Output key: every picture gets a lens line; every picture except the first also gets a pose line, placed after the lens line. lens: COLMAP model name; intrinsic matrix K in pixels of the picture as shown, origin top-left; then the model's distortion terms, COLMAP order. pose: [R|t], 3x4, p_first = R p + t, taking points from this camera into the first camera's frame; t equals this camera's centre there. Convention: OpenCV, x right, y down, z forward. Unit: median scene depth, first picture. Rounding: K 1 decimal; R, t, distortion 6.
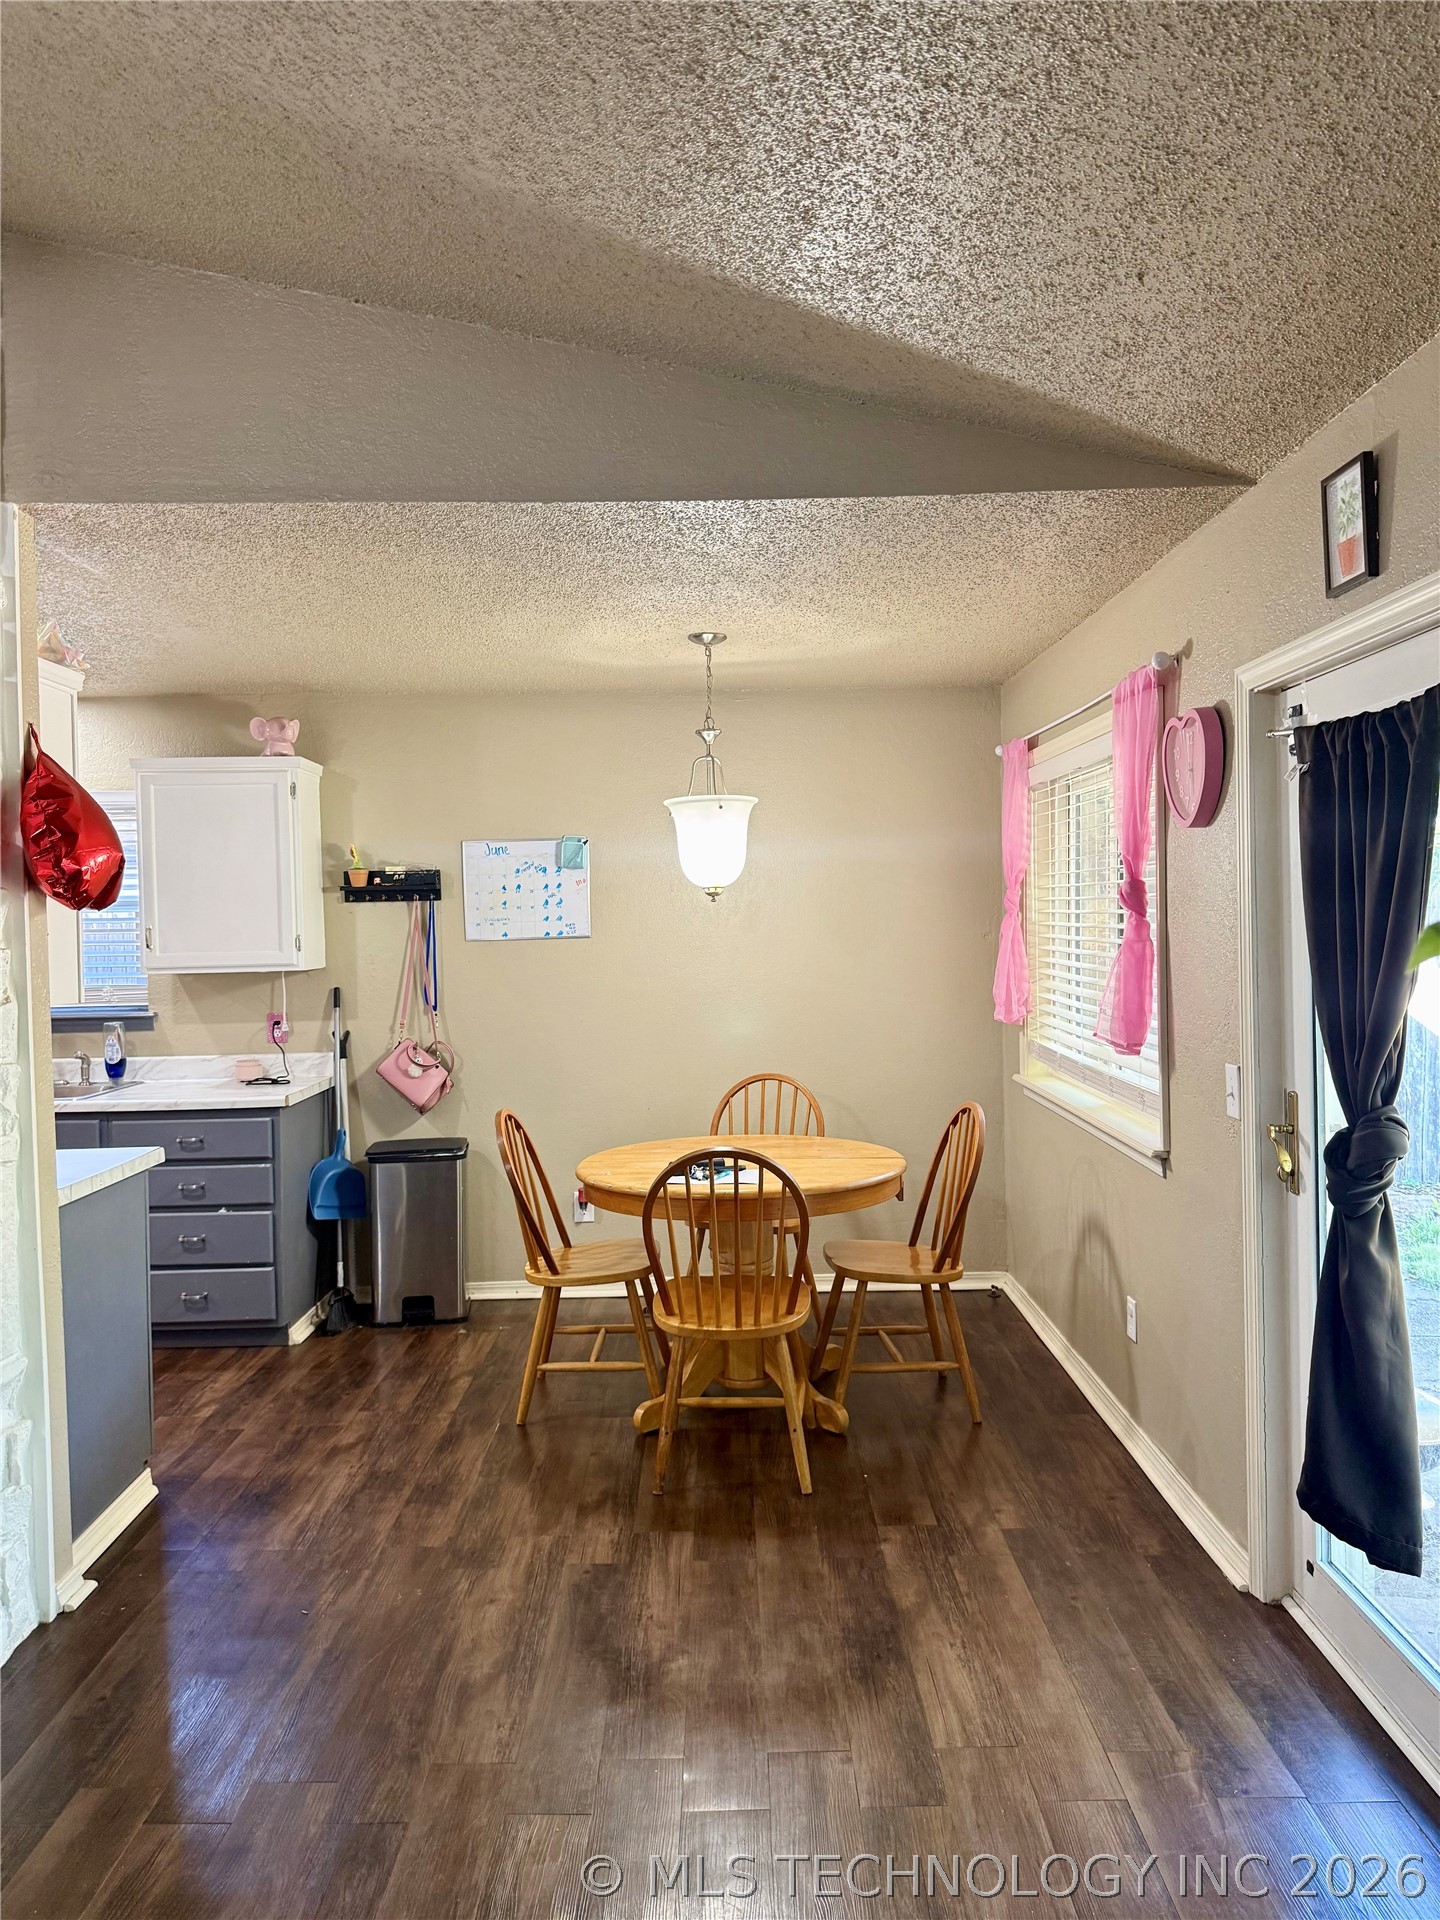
lens RADIAL K [[1337.0, 0, 735.7], [0, 1337.0, 949.7], [0, 0, 1]] dist [0.088504, -0.007081]
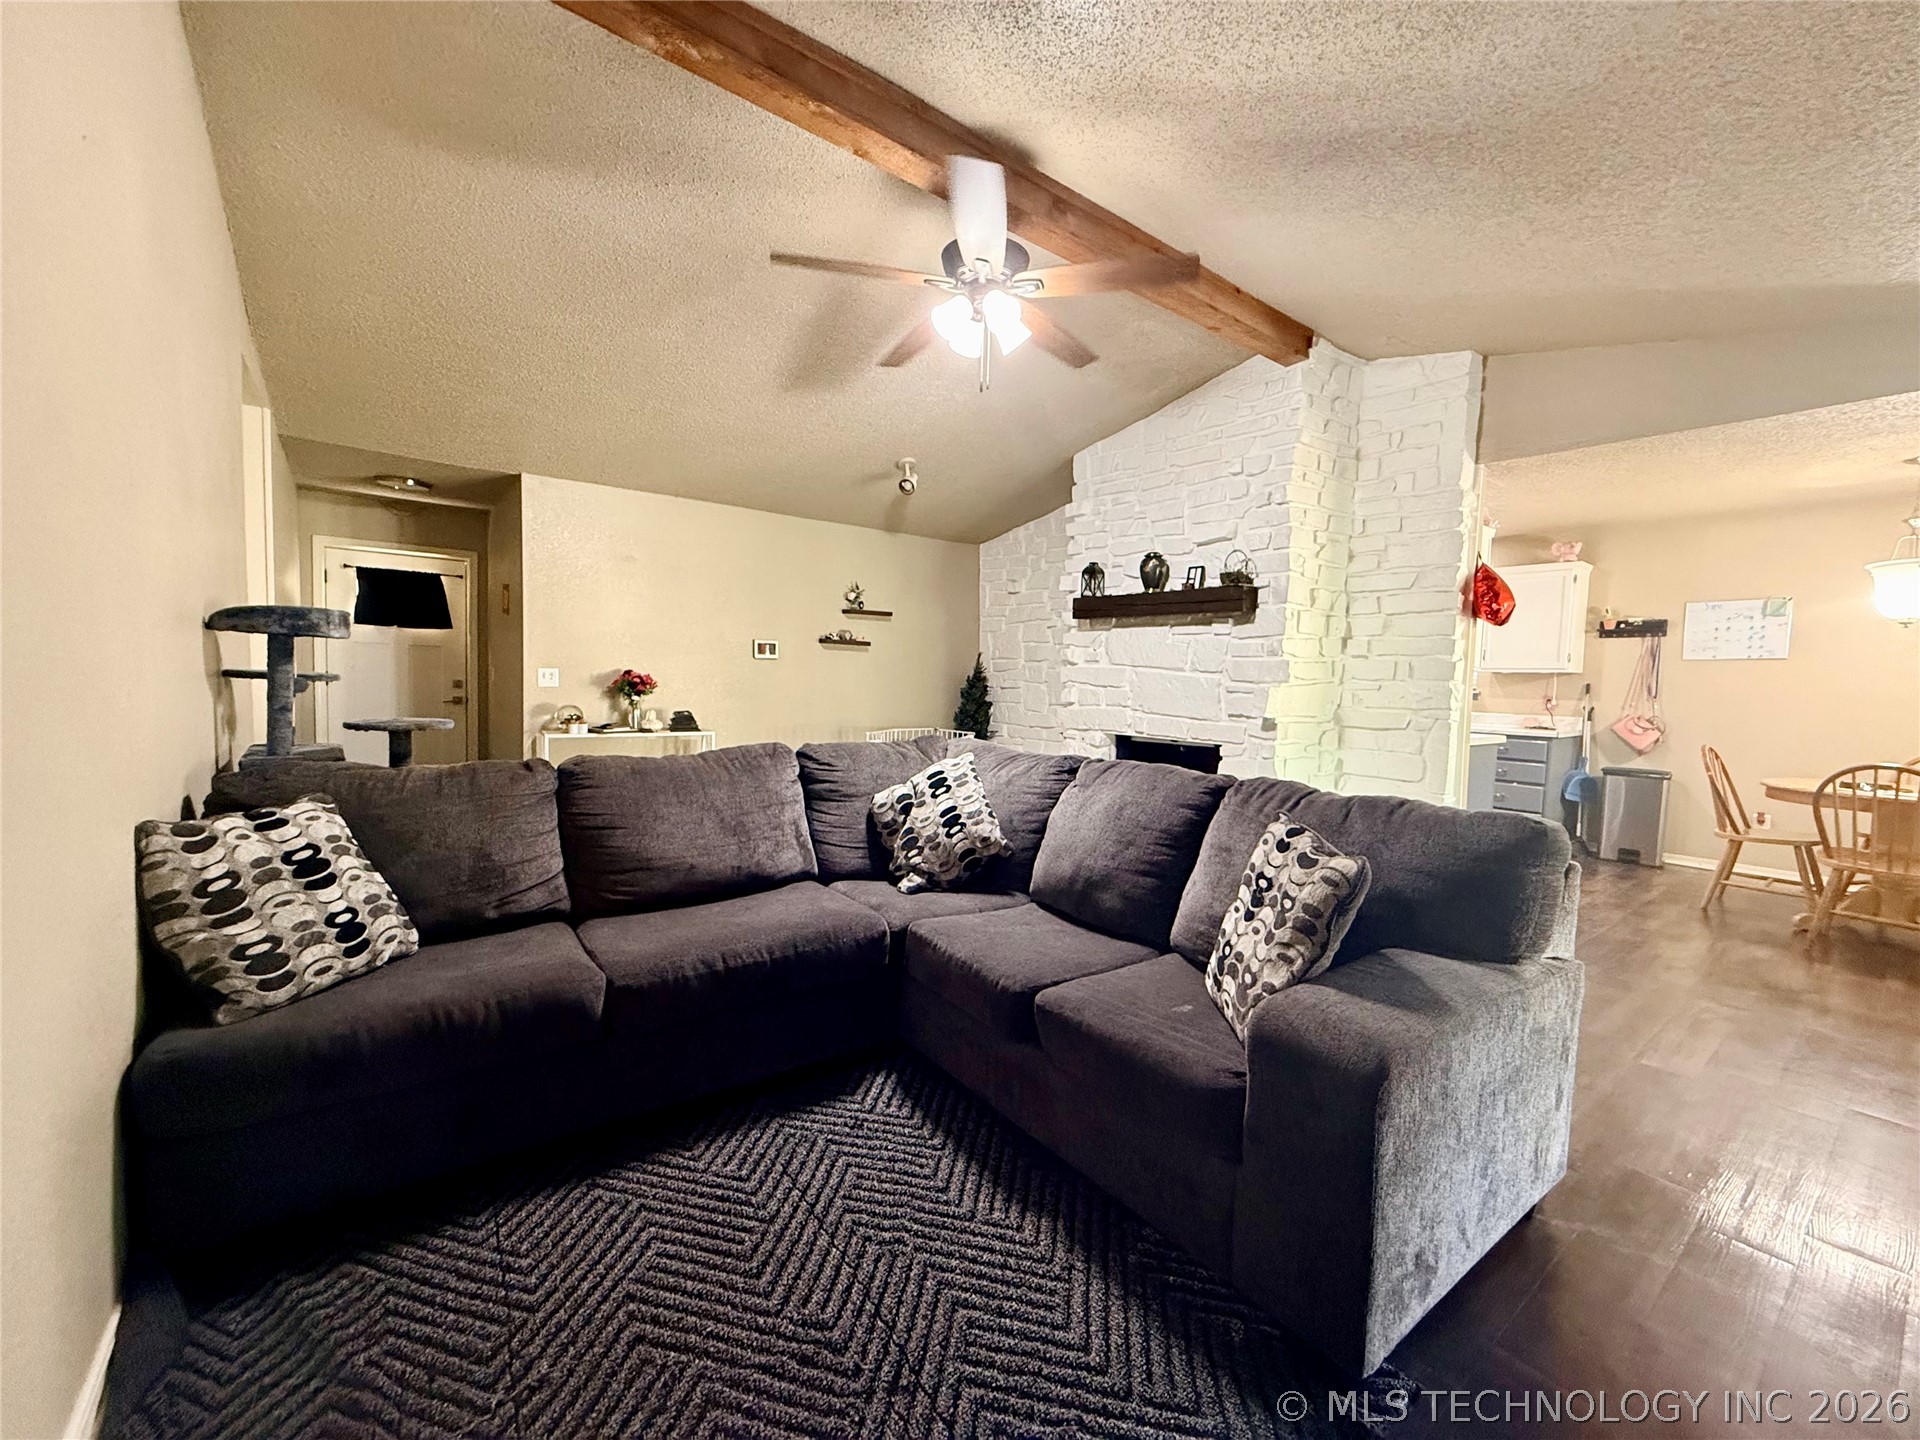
lens RADIAL K [[768.2, 0, 965.3], [0, 768.2, 723.9], [0, 0, 1]] dist [0.000889, 0.000905]
pose [[0.603602, 0.084132, -0.792835, 0.037484], [-0.055401, 0.996439, 0.063559, 0.068113], [0.795359, 0.005560, 0.606113, -0.366744]]
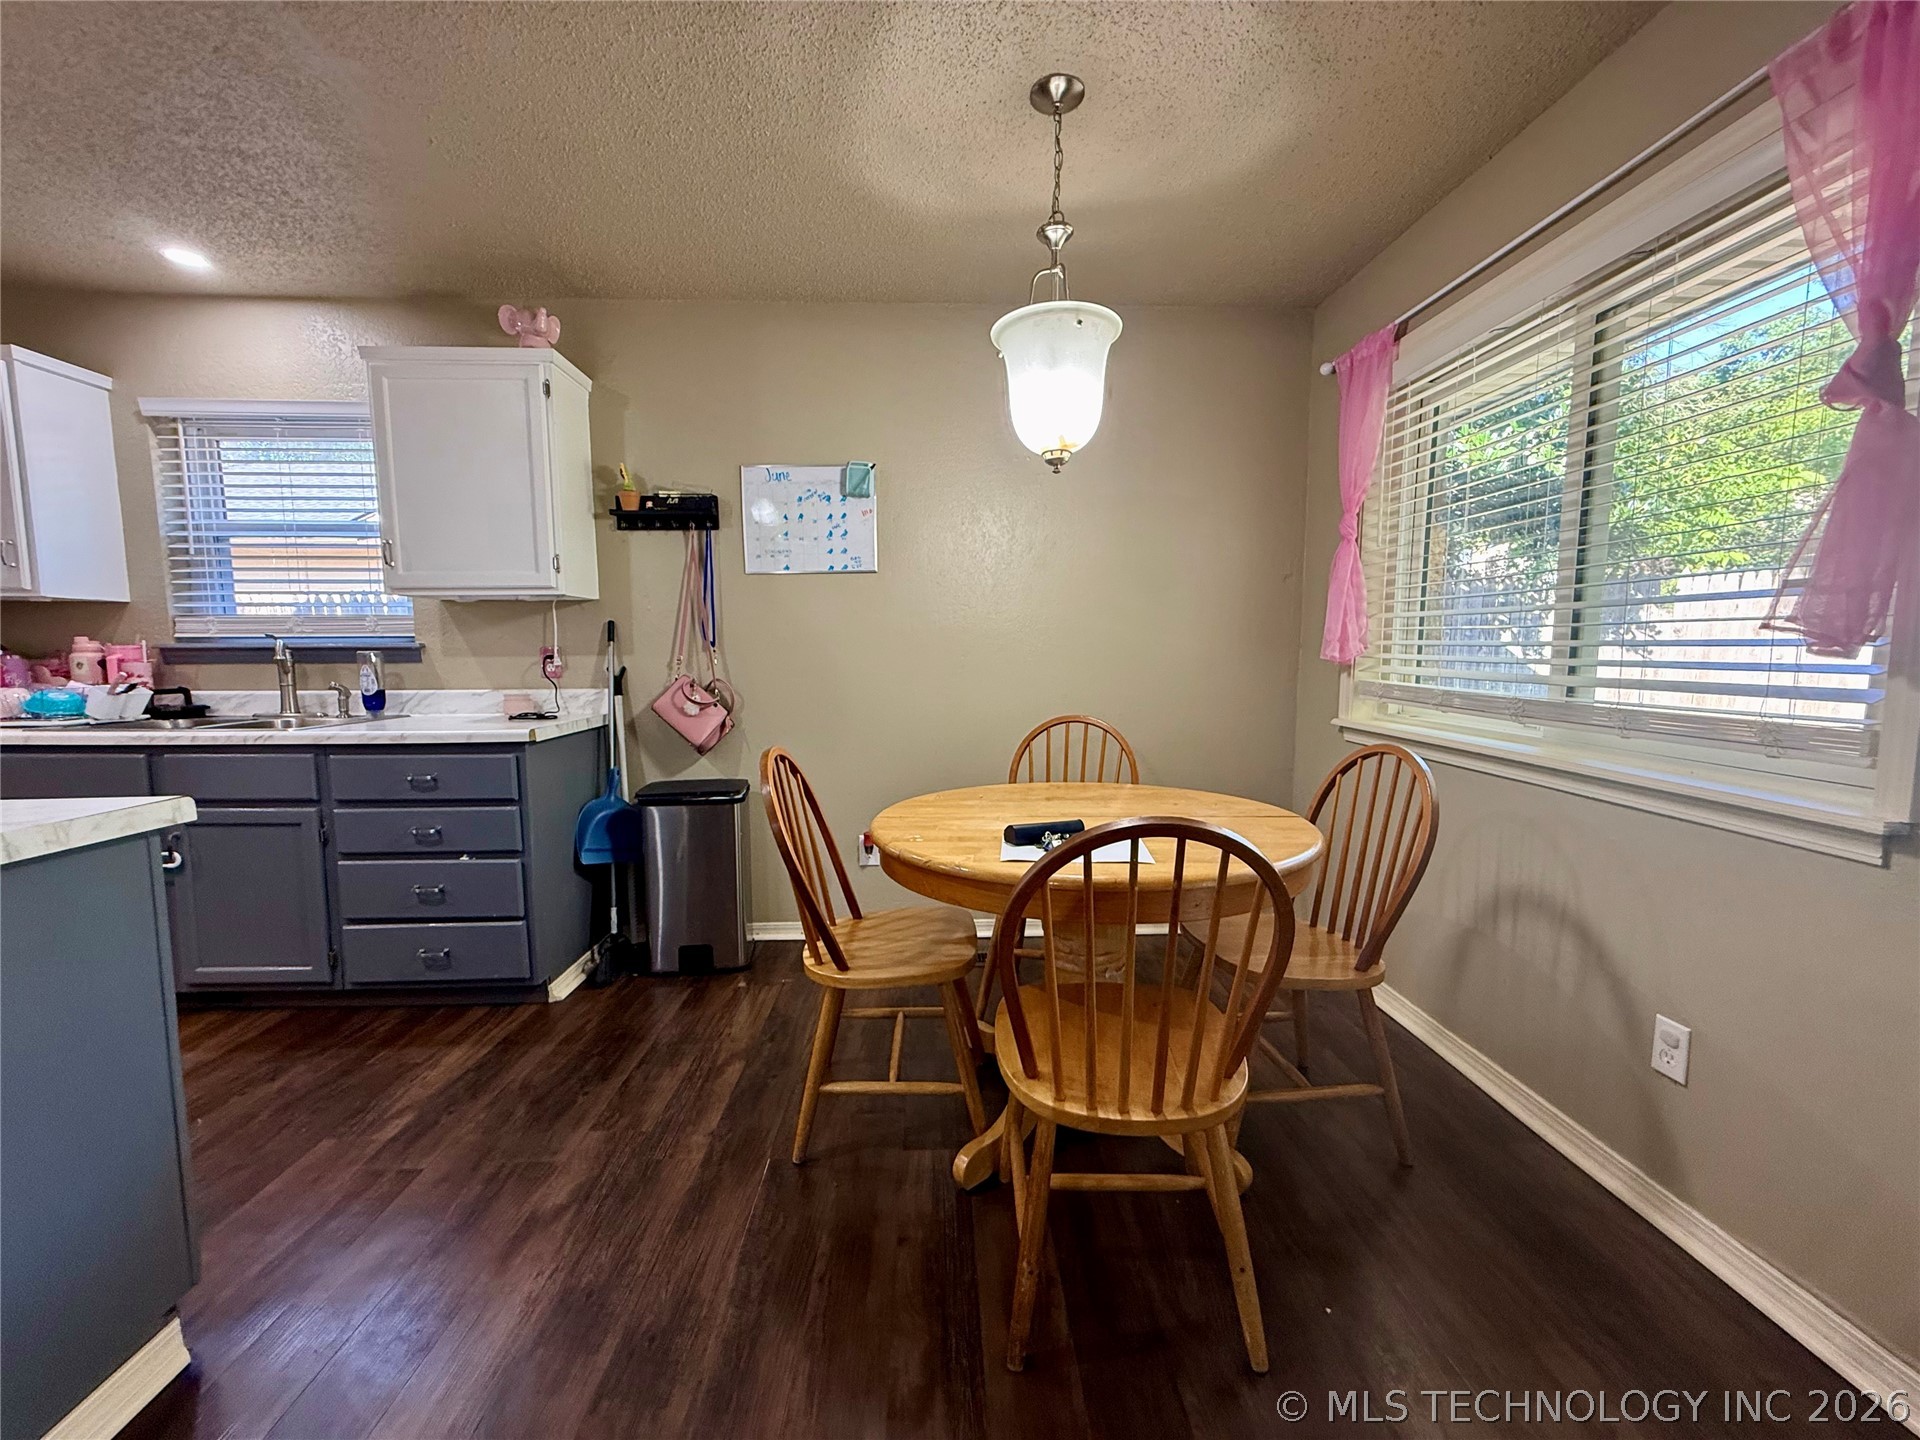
lens RADIAL K [[768.2, 0, 954.4], [0, 768.2, 727.7], [0, 0, 1]] dist [0.000889, 0.000905]
pose [[0.999746, 0.011957, 0.019082, -0.066783], [-0.013407, 0.996881, 0.077776, 0.061218], [-0.018092, -0.078012, 0.996788, 0.475840]]
